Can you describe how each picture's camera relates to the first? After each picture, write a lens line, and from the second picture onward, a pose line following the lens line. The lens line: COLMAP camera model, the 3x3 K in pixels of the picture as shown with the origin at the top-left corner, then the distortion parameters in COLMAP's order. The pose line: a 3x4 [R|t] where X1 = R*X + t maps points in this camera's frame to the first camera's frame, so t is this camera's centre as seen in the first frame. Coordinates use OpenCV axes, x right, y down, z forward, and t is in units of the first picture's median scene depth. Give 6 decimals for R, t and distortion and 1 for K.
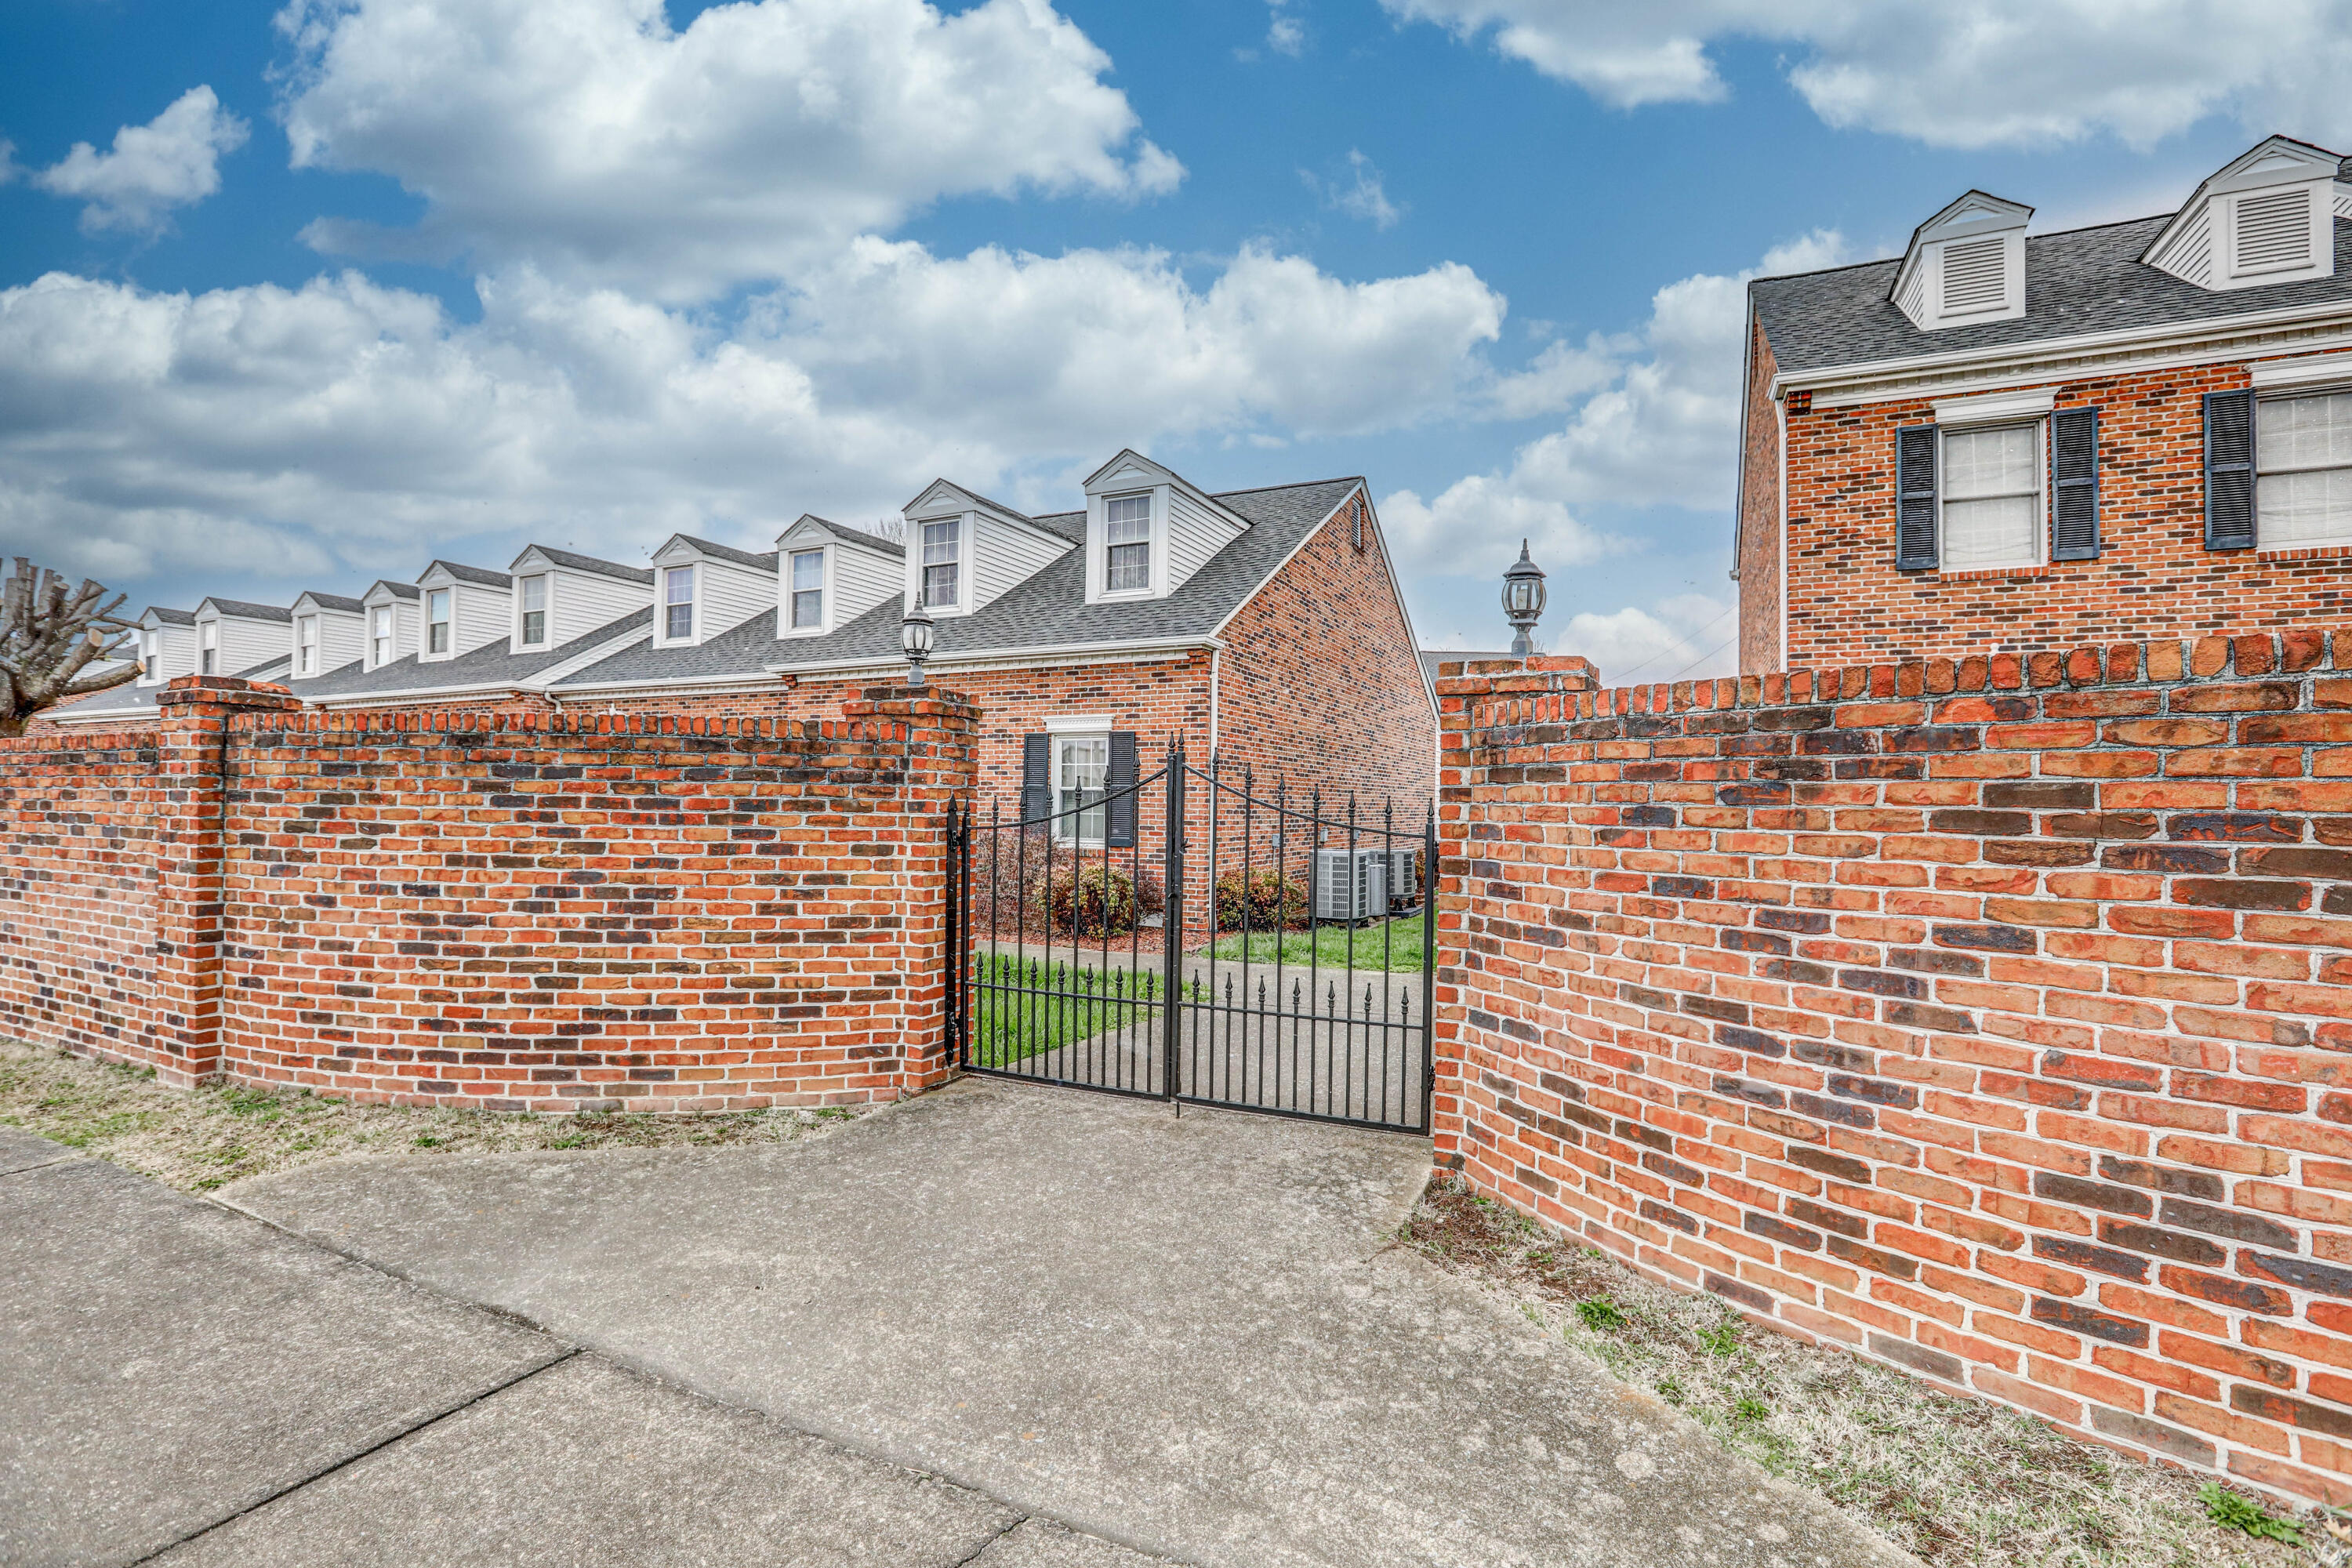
lens RADIAL K [[1075.8, 0, 1179.0], [0, 1075.8, 795.1], [0, 0, 1]] dist [-0.047767, 0.017109]
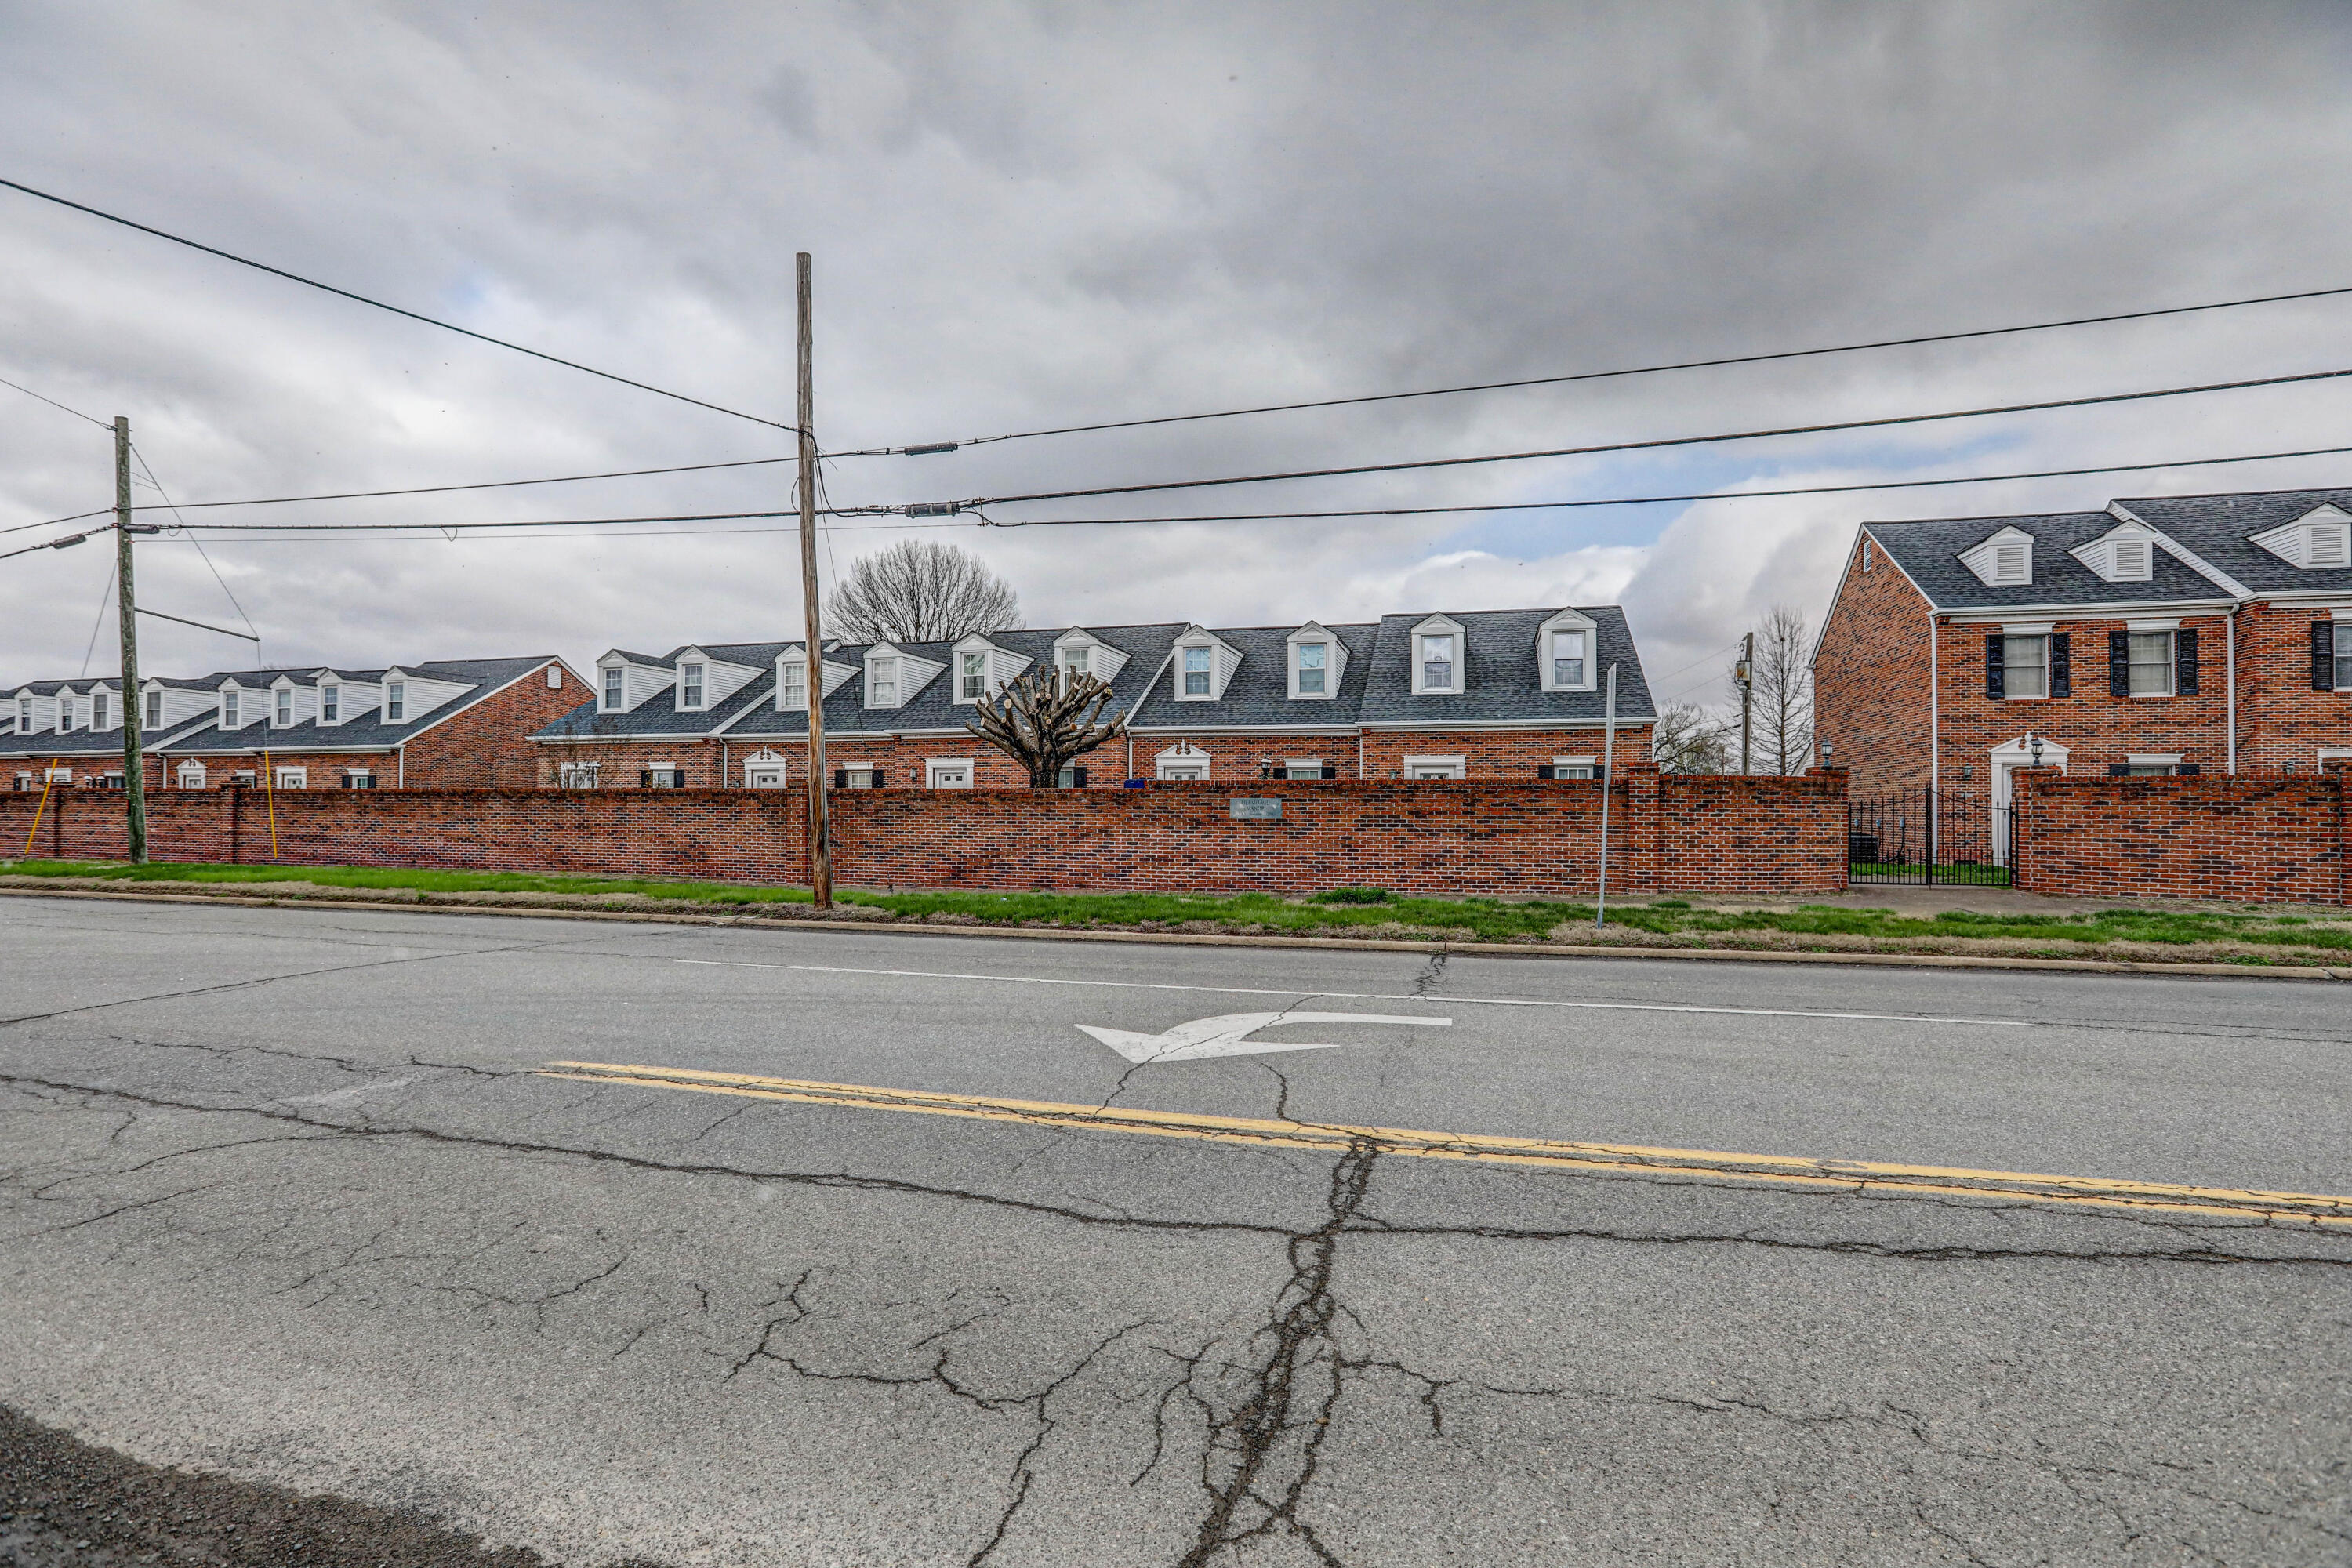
lens RADIAL K [[1075.8, 0, 1173.2], [0, 1075.8, 786.3], [0, 0, 1]] dist [-0.047767, 0.017109]
pose [[0.987215, -0.003470, 0.159357, -1.497961], [0.004756, 0.999959, -0.007692, -0.013609], [-0.159324, 0.008352, 0.987191, -1.014634]]
